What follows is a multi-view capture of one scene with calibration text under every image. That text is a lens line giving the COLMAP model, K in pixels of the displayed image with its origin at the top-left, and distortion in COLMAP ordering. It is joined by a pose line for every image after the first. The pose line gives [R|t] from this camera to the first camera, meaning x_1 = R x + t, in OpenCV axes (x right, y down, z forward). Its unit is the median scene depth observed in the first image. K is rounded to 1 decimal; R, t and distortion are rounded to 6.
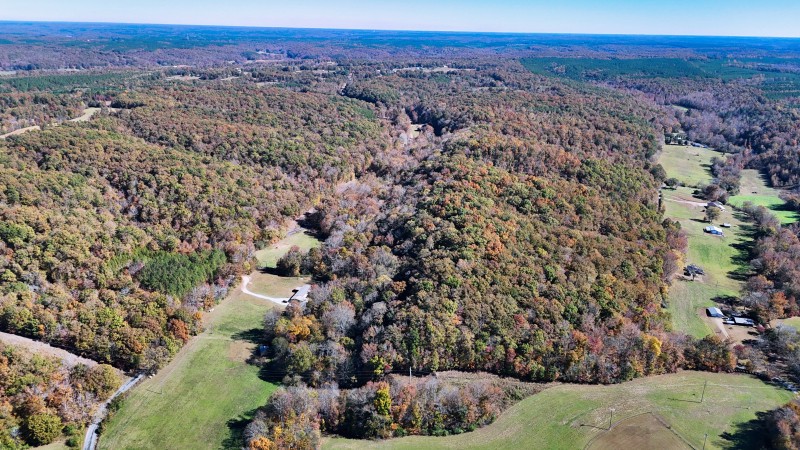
lens RADIAL K [[583.0, 0, 400.5], [0, 583.0, 224.3], [0, 0, 1]] dist [0.078197, -0.079673]
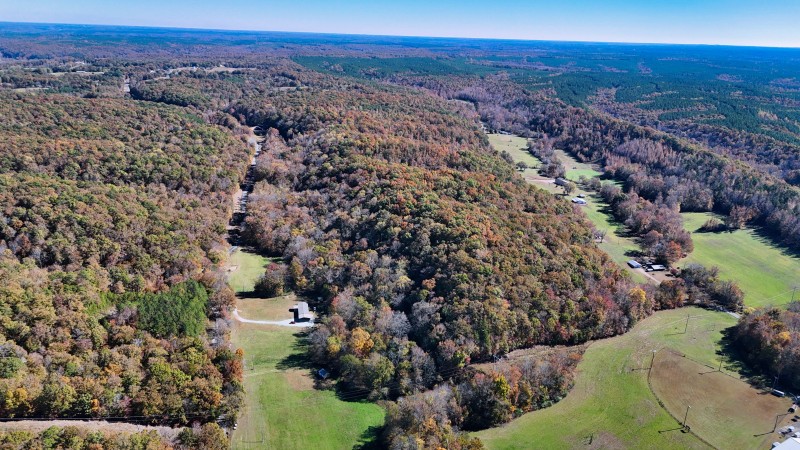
lens RADIAL K [[583.0, 0, 400.5], [0, 583.0, 224.3], [0, 0, 1]] dist [0.078197, -0.079673]
pose [[0.907647, -0.124291, 0.400910, -0.220225], [0.123068, 0.991977, 0.028913, -0.016860], [-0.401287, 0.023097, 0.915661, 0.035934]]
